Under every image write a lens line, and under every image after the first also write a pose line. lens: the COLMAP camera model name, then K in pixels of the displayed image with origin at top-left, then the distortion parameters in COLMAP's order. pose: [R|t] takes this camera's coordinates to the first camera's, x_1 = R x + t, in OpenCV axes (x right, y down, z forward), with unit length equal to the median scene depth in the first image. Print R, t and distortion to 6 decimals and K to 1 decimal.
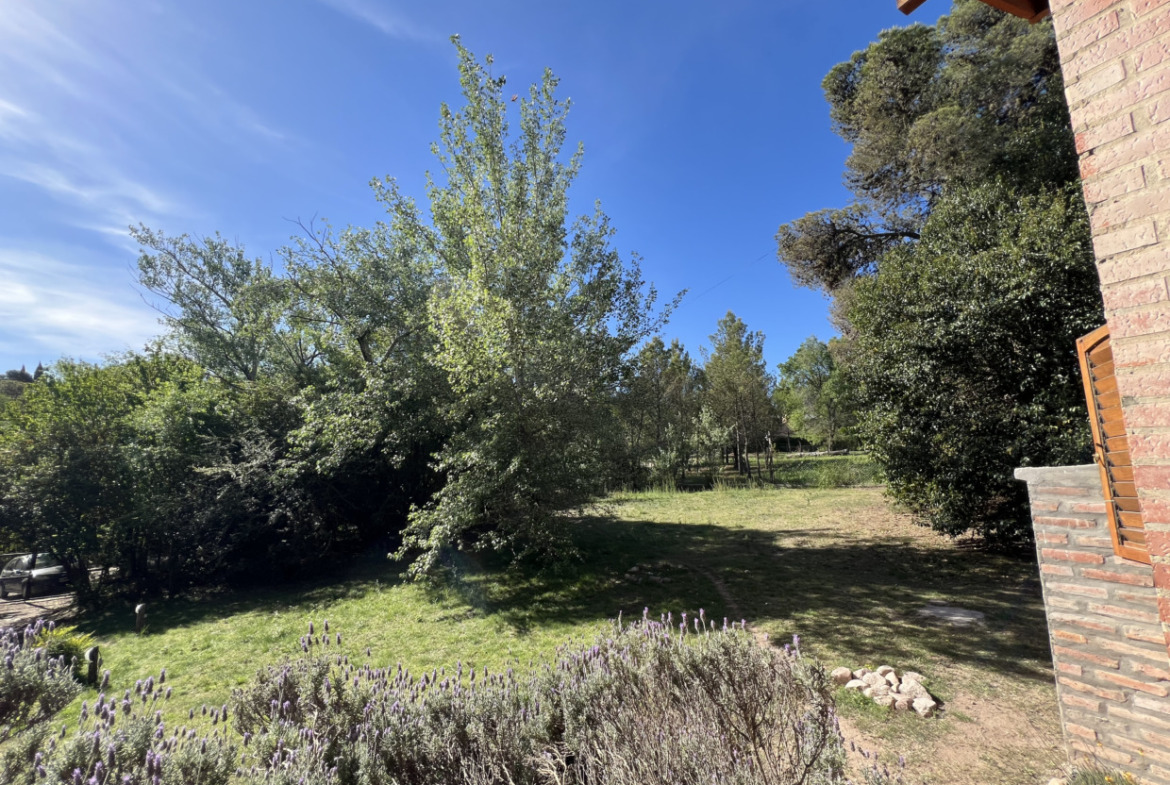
lens RADIAL K [[462.8, 0, 582.2], [0, 462.8, 391.4], [0, 0, 1]] dist [-0.003713, 0.000296]
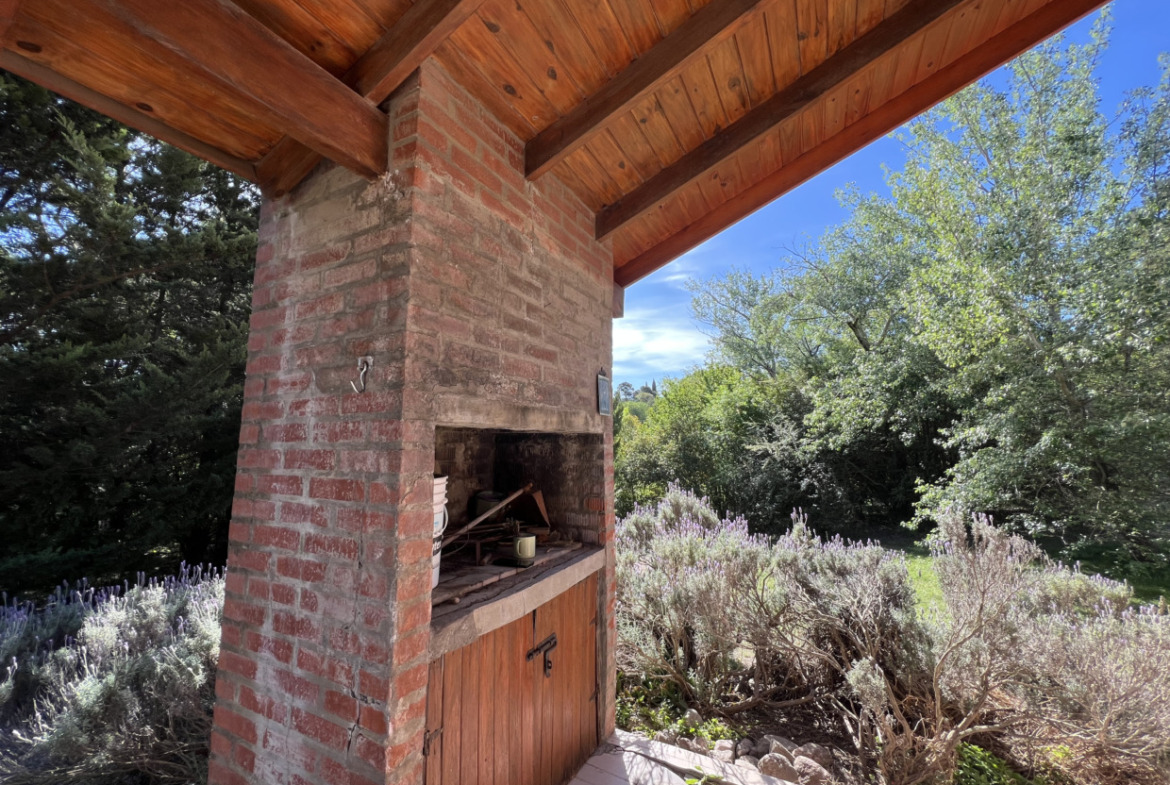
lens RADIAL K [[462.8, 0, 582.2], [0, 462.8, 391.4], [0, 0, 1]] dist [-0.003713, 0.000296]
pose [[0.513908, -0.104407, -0.851468, 0.102366], [0.141776, 0.989254, -0.035733, -0.015081], [0.846048, -0.102355, 0.523188, -0.118329]]
